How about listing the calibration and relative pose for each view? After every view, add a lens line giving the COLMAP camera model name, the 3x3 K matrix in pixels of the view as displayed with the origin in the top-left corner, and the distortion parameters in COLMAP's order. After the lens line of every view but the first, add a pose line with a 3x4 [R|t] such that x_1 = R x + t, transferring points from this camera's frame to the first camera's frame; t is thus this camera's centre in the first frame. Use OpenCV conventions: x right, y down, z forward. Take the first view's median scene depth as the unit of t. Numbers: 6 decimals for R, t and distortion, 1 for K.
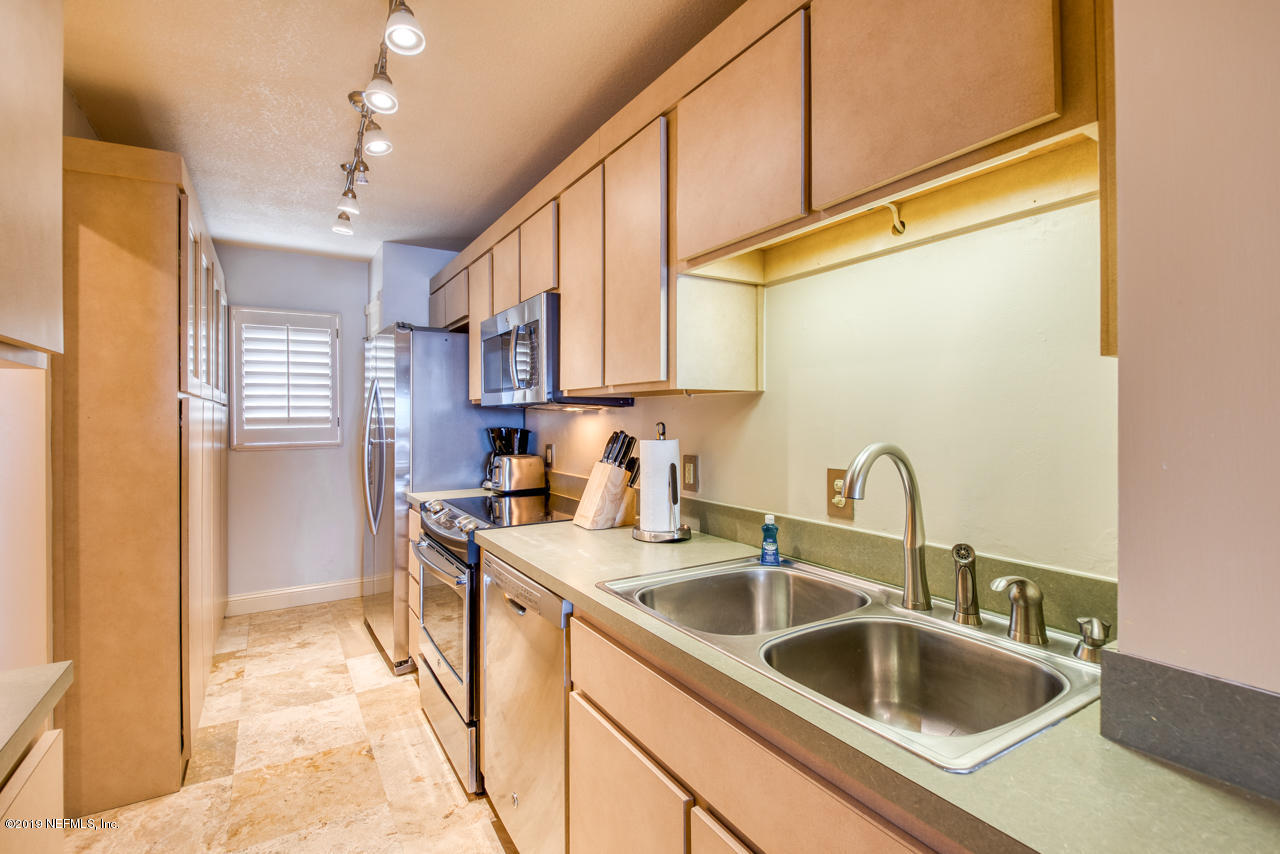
lens RADIAL K [[584.4, 0, 613.1], [0, 584.4, 410.0], [0, 0, 1]] dist [0.005274, 0.000018]
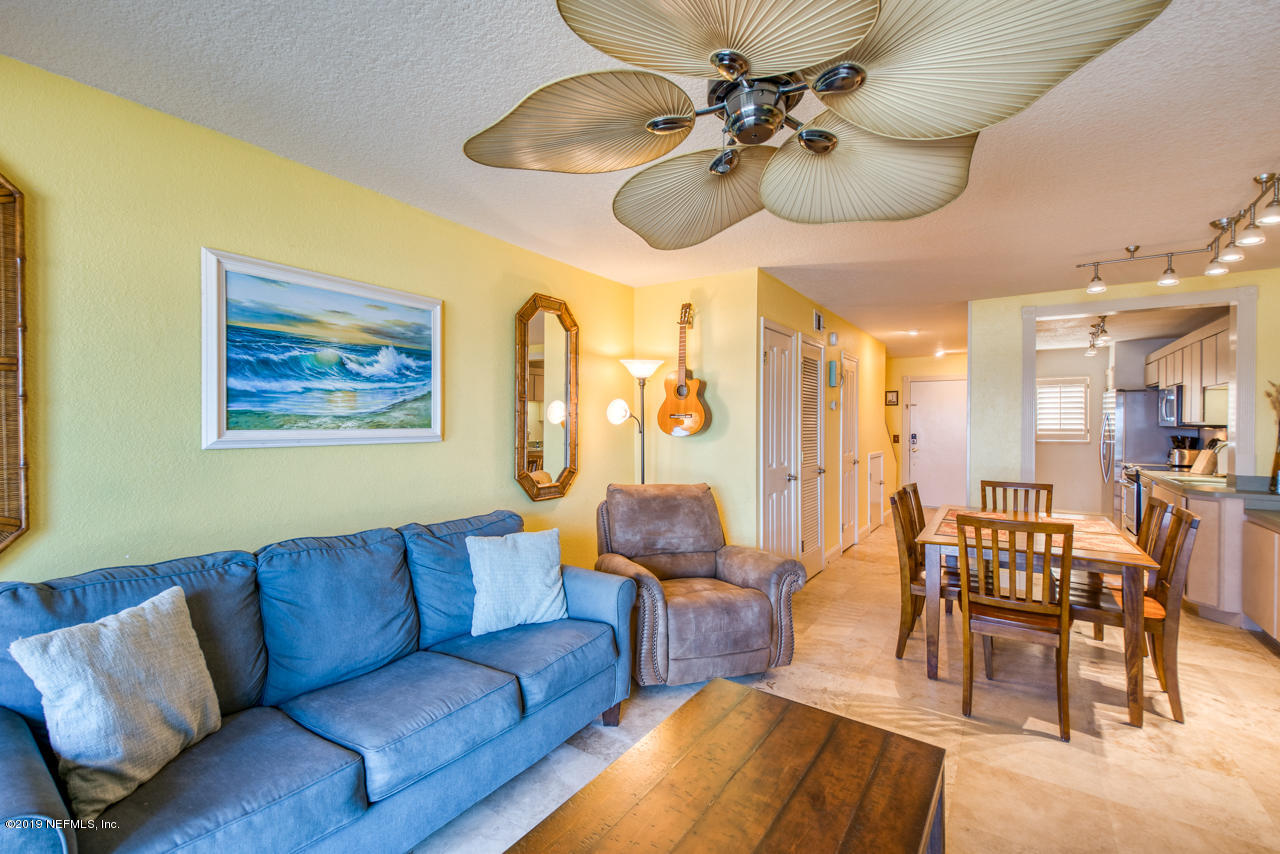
lens RADIAL K [[555.8, 0, 642.2], [0, 555.8, 426.6], [0, 0, 1]] dist [0.022967, -0.003600]
pose [[0.433337, 0.012559, -0.901145, 0.800196], [0.006671, 0.999831, 0.017142, -0.050157], [0.901207, -0.013439, 0.433180, -1.600679]]
